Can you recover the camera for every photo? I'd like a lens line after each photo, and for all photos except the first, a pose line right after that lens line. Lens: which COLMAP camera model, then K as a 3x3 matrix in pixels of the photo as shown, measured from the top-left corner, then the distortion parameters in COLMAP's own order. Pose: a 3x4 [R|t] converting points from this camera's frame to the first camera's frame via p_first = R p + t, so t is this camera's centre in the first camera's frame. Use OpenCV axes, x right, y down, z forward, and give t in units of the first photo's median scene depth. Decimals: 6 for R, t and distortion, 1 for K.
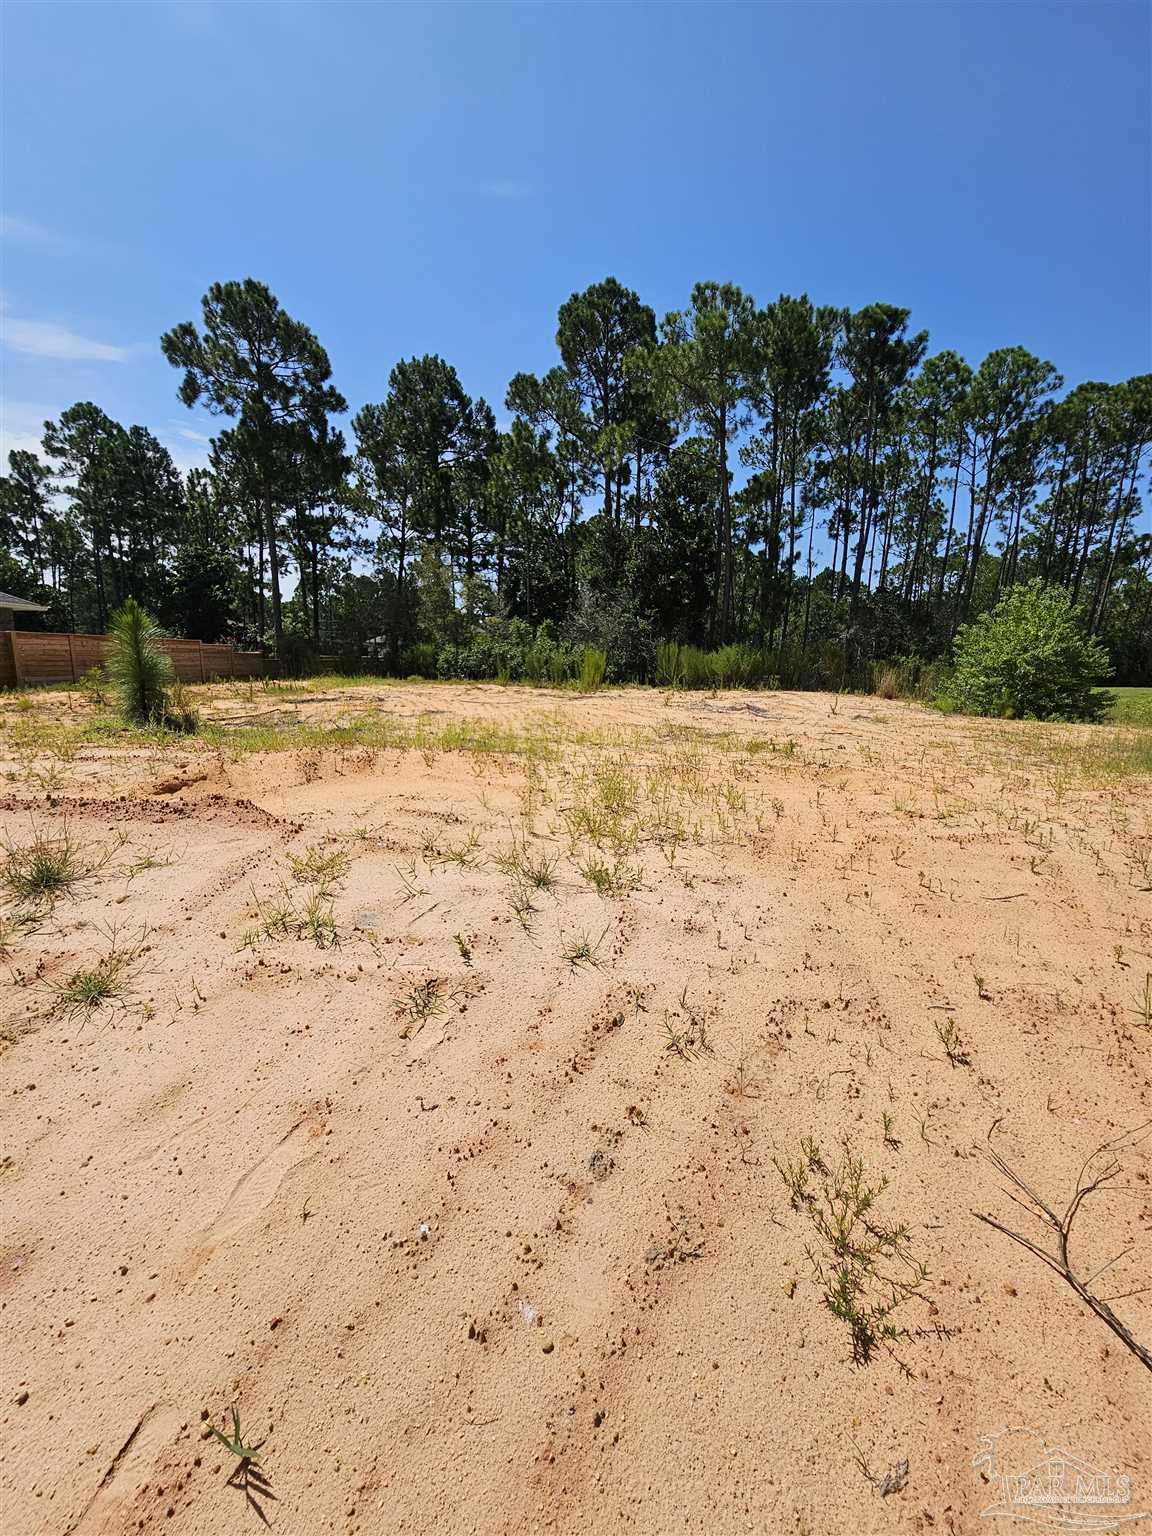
lens RADIAL K [[617.6, 0, 586.0], [0, 617.6, 772.6], [0, 0, 1]] dist [-0.008386, 0.002520]
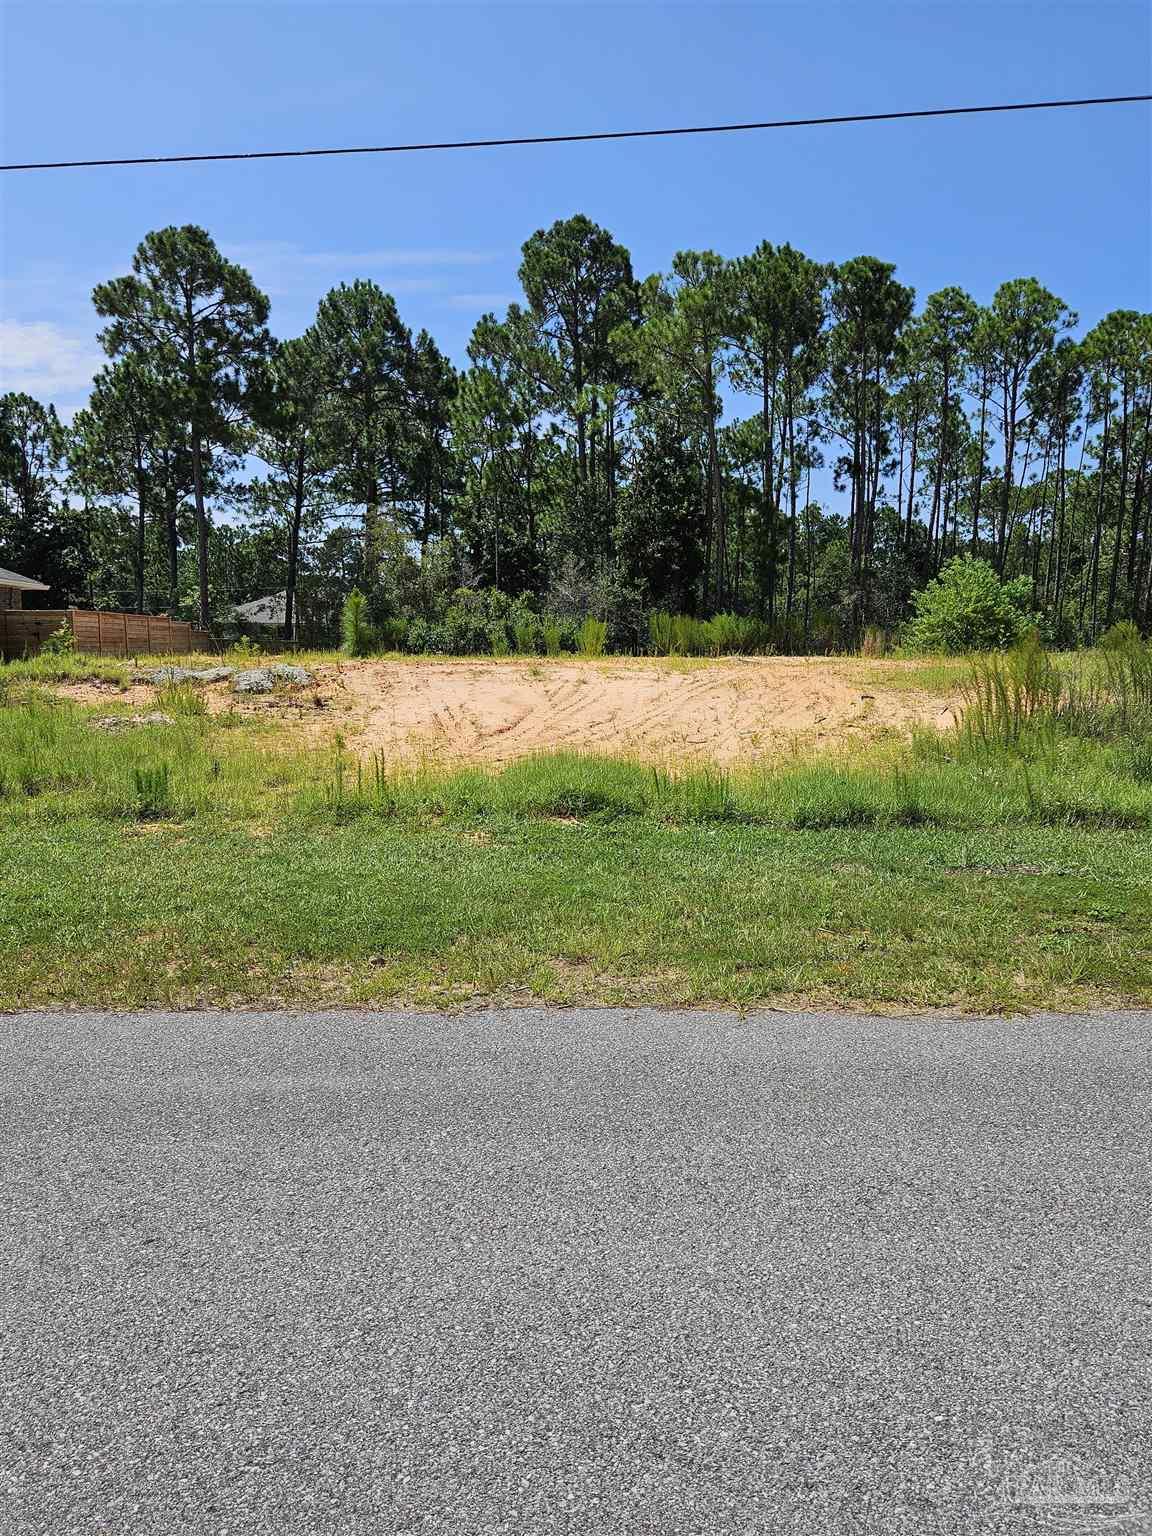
lens RADIAL K [[1028.3, 0, 571.9], [0, 1028.3, 766.5], [0, 0, 1]] dist [0.021720, -0.003519]
pose [[0.997226, -0.028436, 0.068788, -0.106588], [0.032871, 0.997394, -0.064222, 0.110322], [-0.066783, 0.066305, 0.995562, -0.495429]]
